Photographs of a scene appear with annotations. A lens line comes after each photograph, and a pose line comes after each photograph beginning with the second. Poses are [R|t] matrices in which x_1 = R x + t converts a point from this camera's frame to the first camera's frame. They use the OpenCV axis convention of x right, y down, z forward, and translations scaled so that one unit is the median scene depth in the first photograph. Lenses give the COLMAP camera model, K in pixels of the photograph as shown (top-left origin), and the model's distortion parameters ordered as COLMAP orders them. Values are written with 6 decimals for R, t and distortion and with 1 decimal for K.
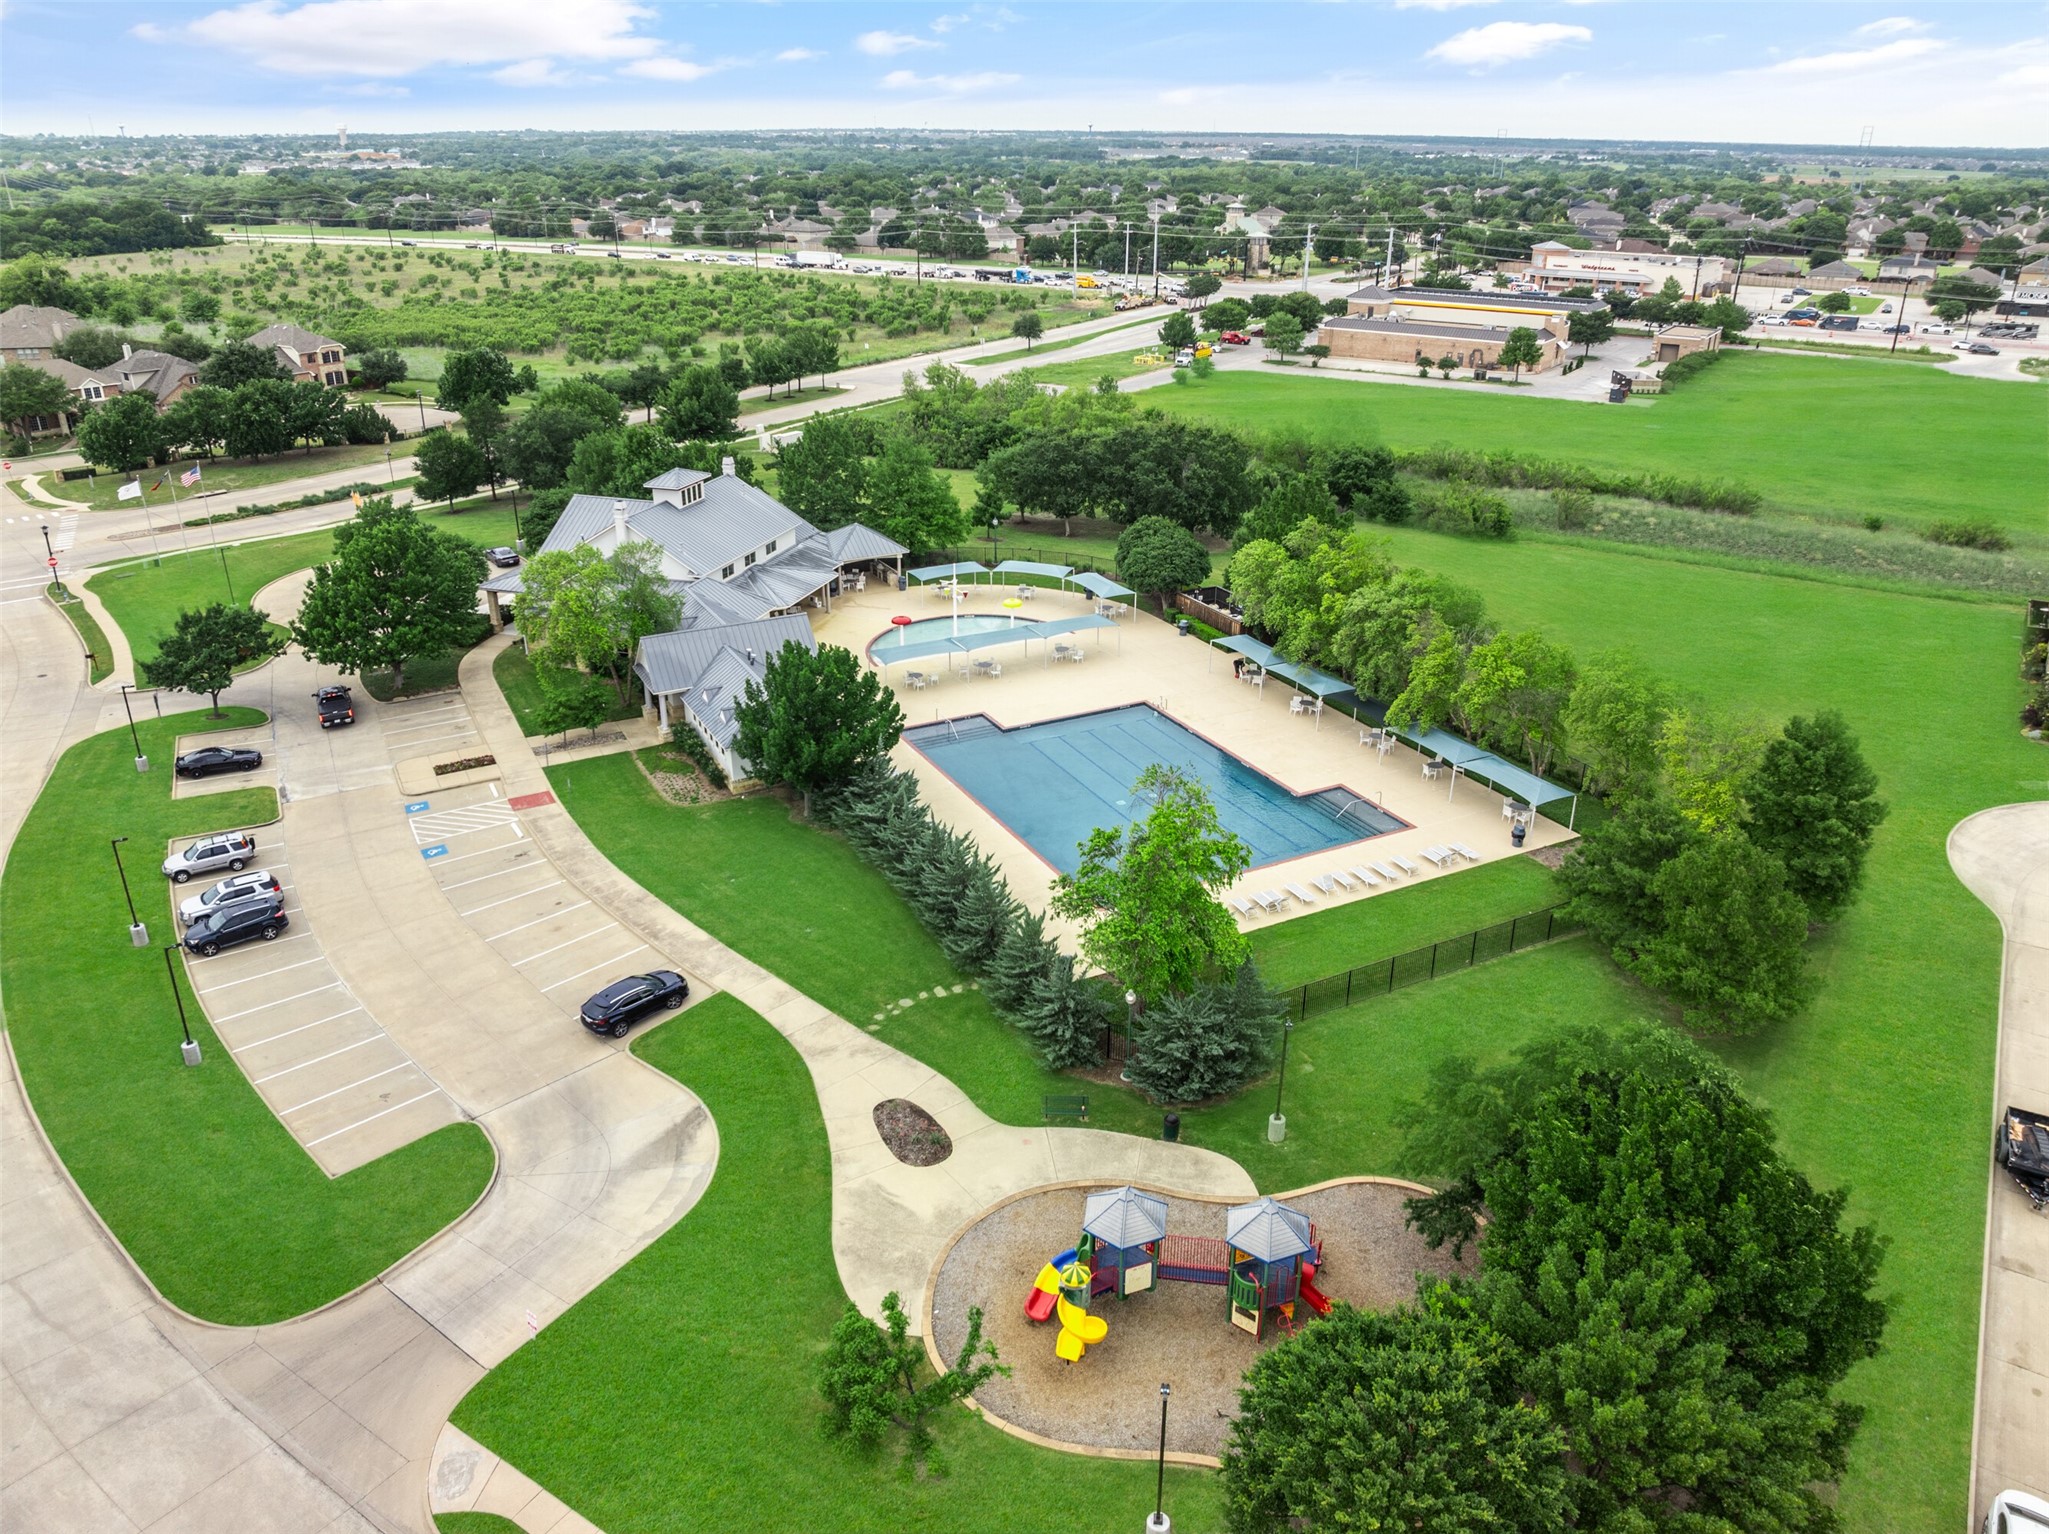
lens RADIAL K [[1409.3, 0, 1024.5], [0, 1409.3, 767.0], [0, 0, 1]] dist [-0.052760, 0.022690]
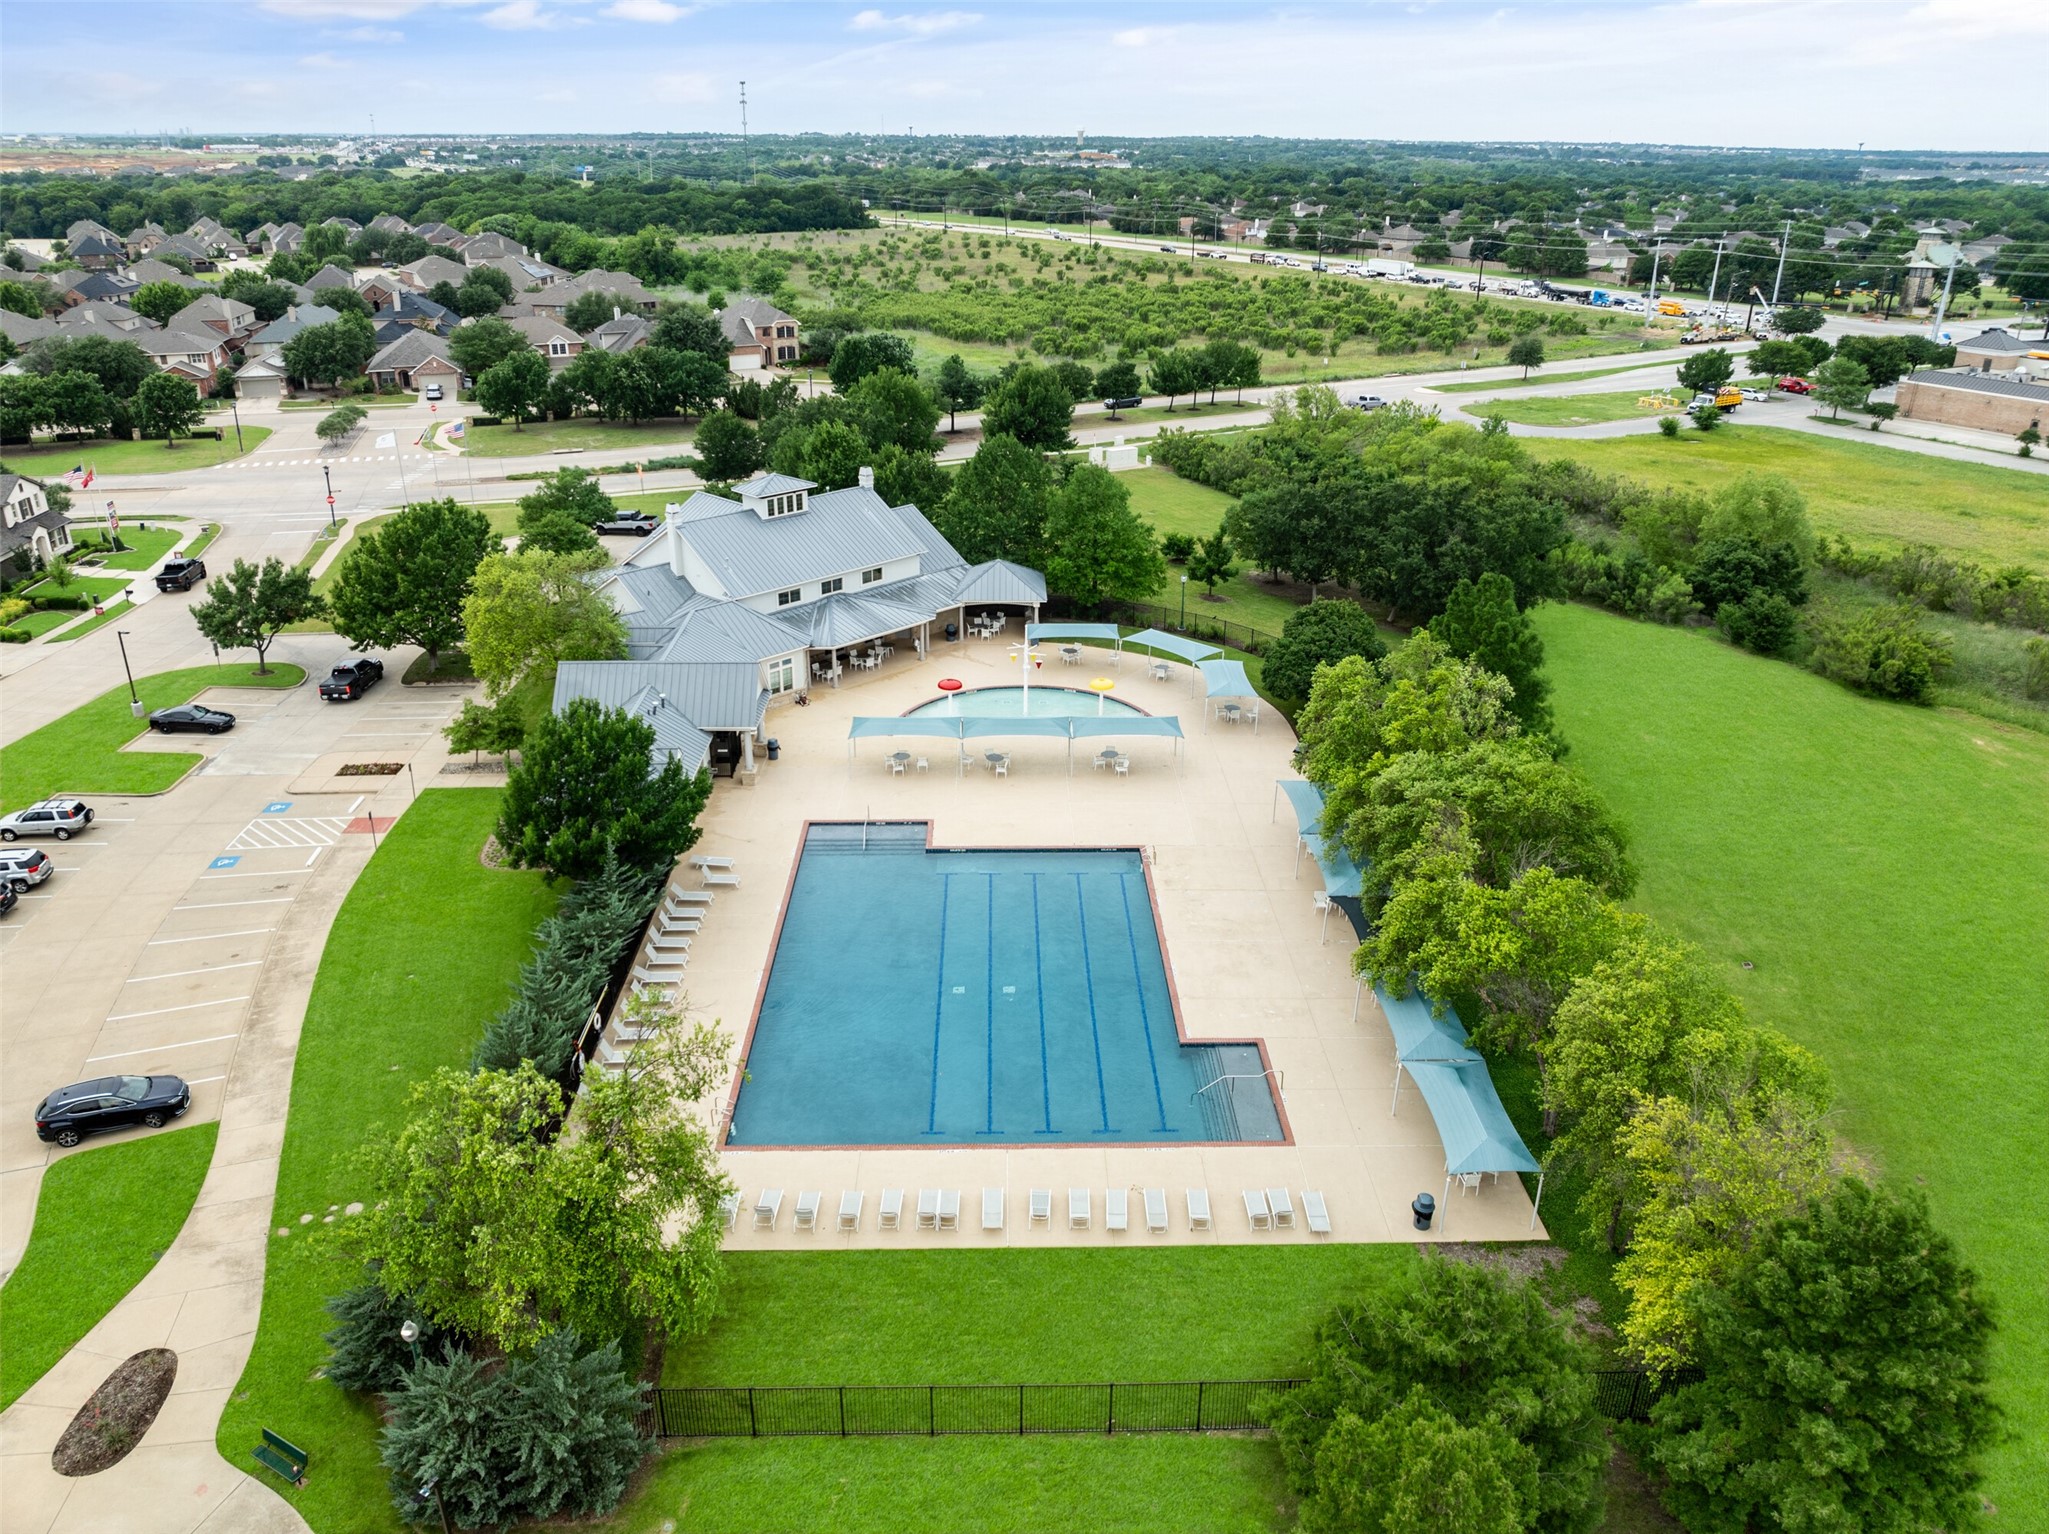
lens RADIAL K [[1418.0, 0, 1024.5], [0, 1418.0, 767.0], [0, 0, 1]] dist [-0.032987, 0.000986]
pose [[0.899286, 0.181411, -0.397963, 0.135020], [-0.184738, 0.982320, 0.030331, -0.041985], [0.396429, 0.046243, 0.916900, 0.121516]]
